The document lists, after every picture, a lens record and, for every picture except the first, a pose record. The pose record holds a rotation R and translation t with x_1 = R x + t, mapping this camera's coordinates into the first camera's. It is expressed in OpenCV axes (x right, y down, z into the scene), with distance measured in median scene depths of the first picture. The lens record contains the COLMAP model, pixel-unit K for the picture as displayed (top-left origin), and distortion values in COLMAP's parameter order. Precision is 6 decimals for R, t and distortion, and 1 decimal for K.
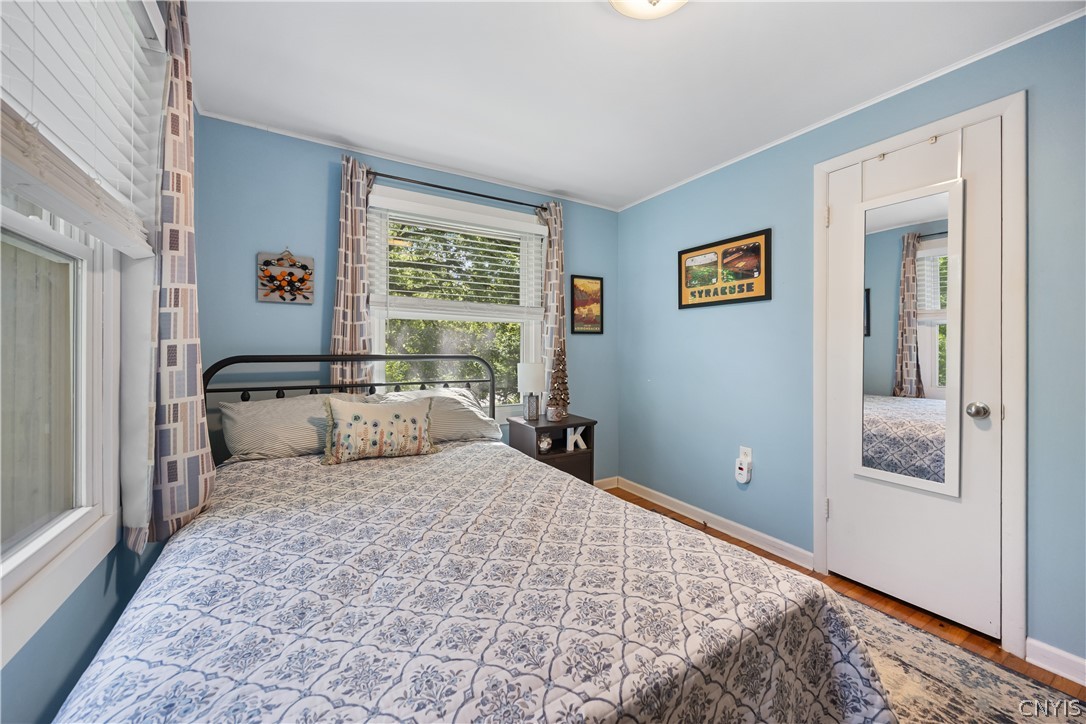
lens RADIAL K [[419.1, 0, 548.4], [0, 419.1, 342.3], [0, 0, 1]] dist [-0.000505, -0.000125]
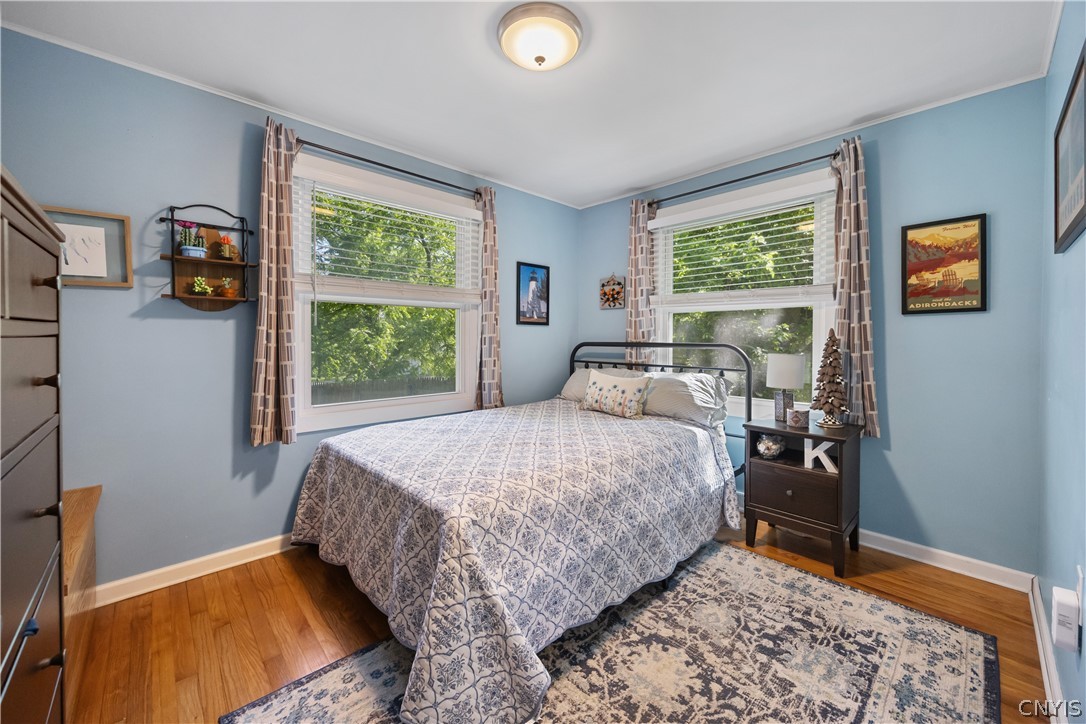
lens RADIAL K [[424.1, 0, 547.1], [0, 424.1, 329.7], [0, 0, 1]] dist [-0.000725, -0.000167]
pose [[0.207153, -0.020512, -0.978093, 0.792105], [0.018092, 0.999690, -0.017133, 0.006613], [0.978141, -0.014147, 0.207460, 0.397770]]
